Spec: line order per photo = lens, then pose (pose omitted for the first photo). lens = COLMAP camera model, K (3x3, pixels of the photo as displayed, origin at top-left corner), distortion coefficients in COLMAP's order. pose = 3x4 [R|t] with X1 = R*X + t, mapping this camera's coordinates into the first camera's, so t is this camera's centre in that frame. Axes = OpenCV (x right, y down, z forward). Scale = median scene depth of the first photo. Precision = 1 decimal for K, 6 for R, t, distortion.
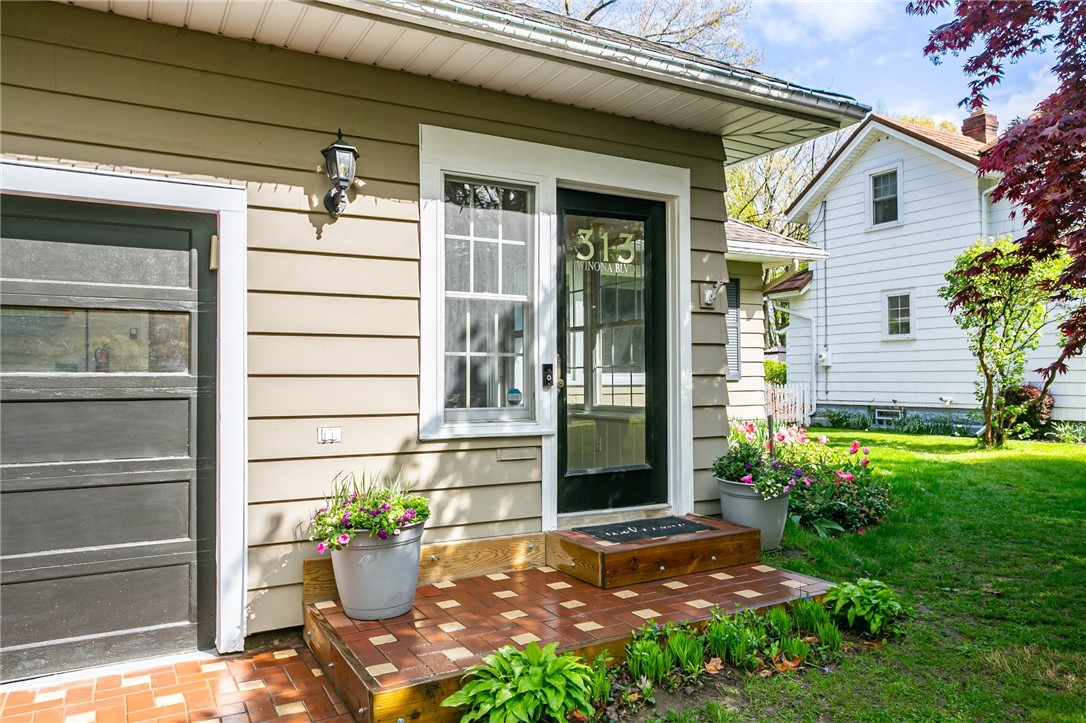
lens RADIAL K [[778.0, 0, 543.0], [0, 778.0, 361.5], [0, 0, 1]] dist [-0.003712, -0.002575]
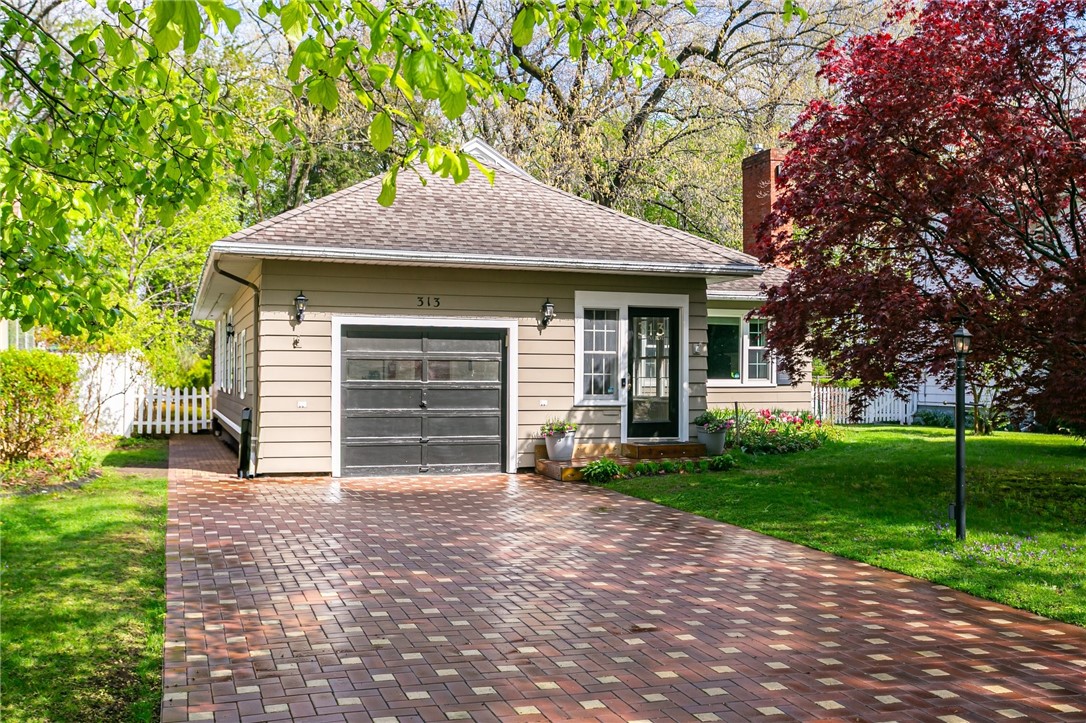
lens RADIAL K [[1116.2, 0, 543.0], [0, 1116.2, 361.5], [0, 0, 1]] dist [-0.001379, -0.000582]
pose [[0.982433, 0.008703, -0.186415, 0.449080], [-0.006702, 0.999913, 0.011362, -0.096087], [0.186498, -0.009913, 0.982405, -2.781617]]
